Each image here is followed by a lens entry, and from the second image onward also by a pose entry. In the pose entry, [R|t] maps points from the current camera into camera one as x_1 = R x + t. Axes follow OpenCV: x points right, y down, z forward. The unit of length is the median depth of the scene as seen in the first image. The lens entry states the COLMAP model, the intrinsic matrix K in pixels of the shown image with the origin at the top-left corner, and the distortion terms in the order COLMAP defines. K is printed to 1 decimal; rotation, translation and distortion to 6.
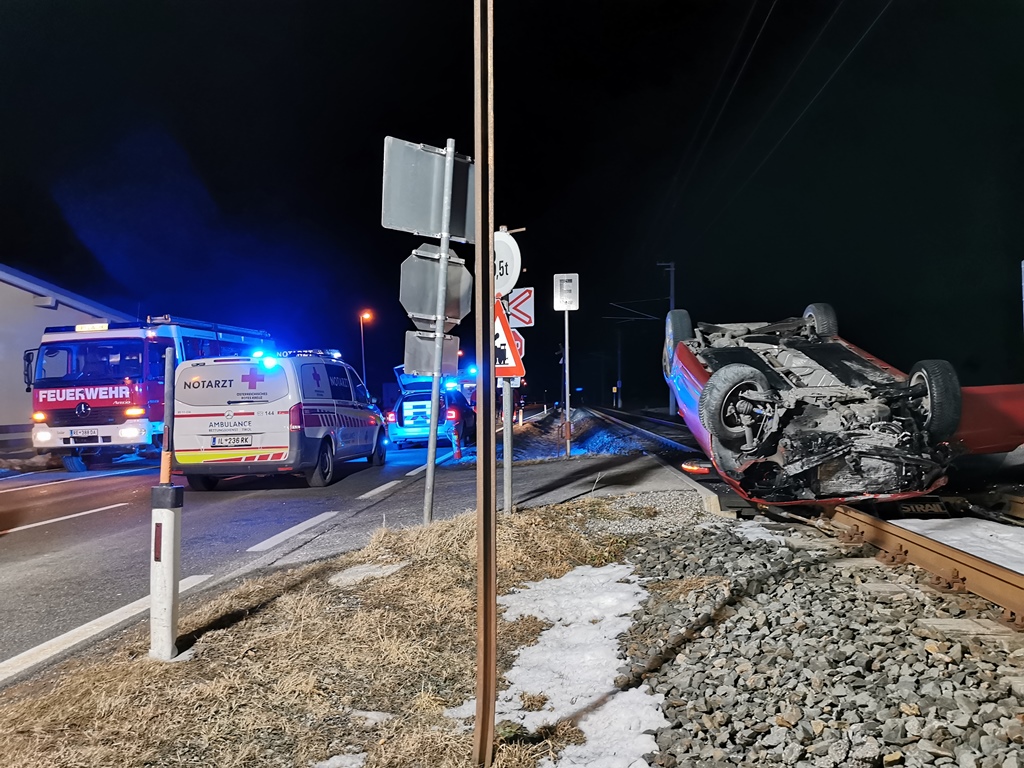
lens RADIAL K [[807.3, 0, 512.0], [0, 807.3, 384.0], [0, 0, 1]] dist [0.002738, 0.002605]
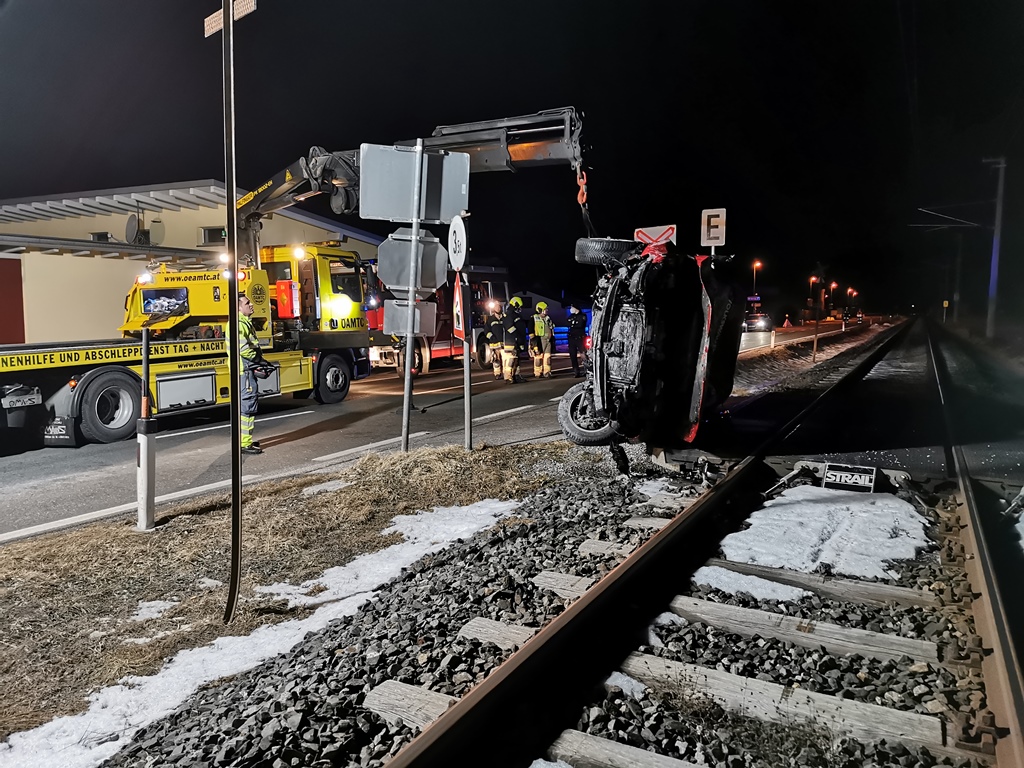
lens RADIAL K [[807.1, 0, 512.0], [0, 807.1, 384.0], [0, 0, 1]] dist [0.008671, 0.005805]
pose [[0.918315, 0.053152, -0.392266, 0.542174], [-0.007066, 0.992988, 0.118008, -0.084726], [0.395787, -0.105597, 0.912251, -0.075956]]
